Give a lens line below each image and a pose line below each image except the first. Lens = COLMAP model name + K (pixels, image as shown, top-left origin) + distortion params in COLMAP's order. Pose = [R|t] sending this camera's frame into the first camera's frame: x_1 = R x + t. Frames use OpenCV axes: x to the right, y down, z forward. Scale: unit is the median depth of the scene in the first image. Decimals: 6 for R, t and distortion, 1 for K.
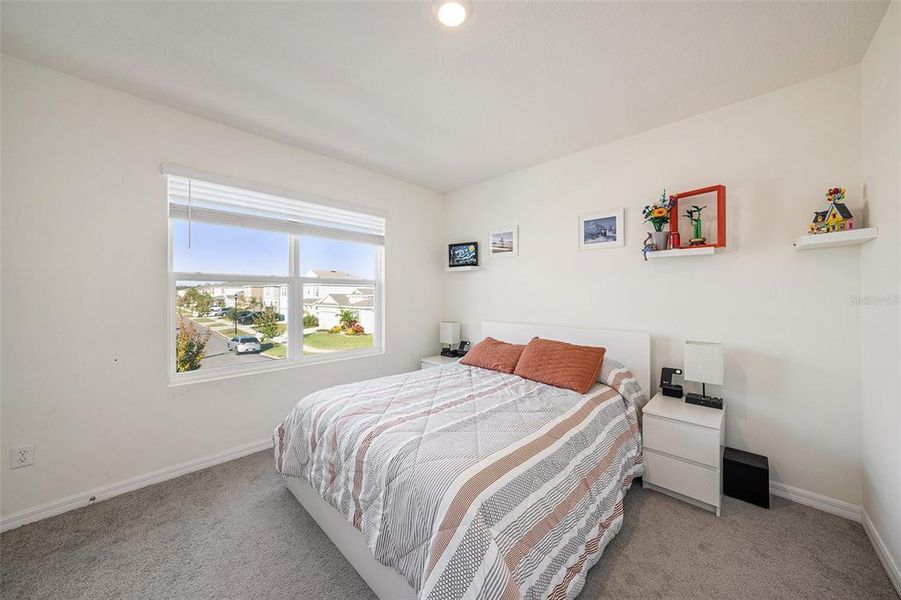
lens RADIAL K [[318.5, 0, 452.0], [0, 318.5, 294.4], [0, 0, 1]] dist [-0.035113, 0.008317]
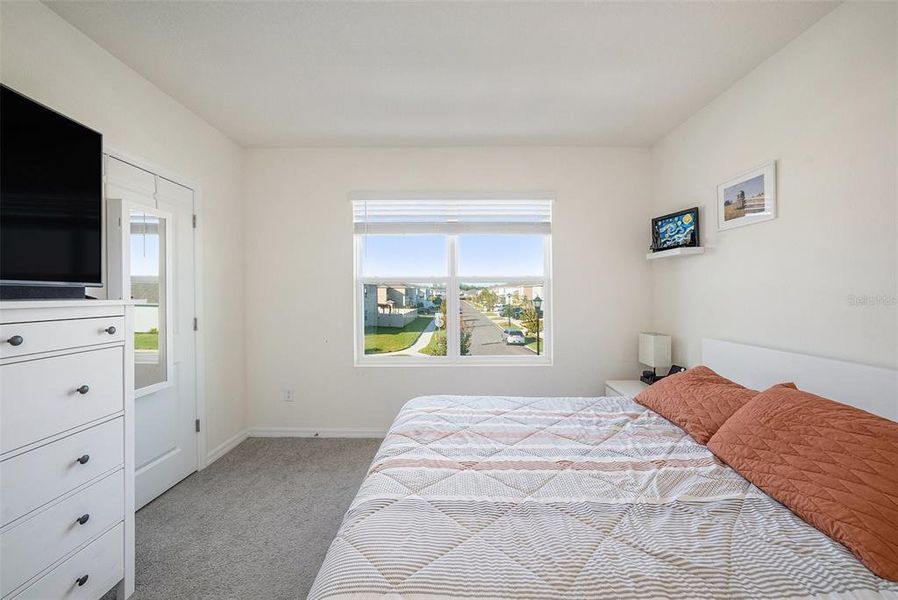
lens RADIAL K [[317.4, 0, 450.4], [0, 317.4, 294.4], [0, 0, 1]] dist [-0.035113, 0.008317]
pose [[0.684834, -0.000751, -0.728698, 0.197283], [0.004300, 0.999986, 0.003010, -0.000717], [0.728686, -0.005195, 0.684828, 0.250440]]
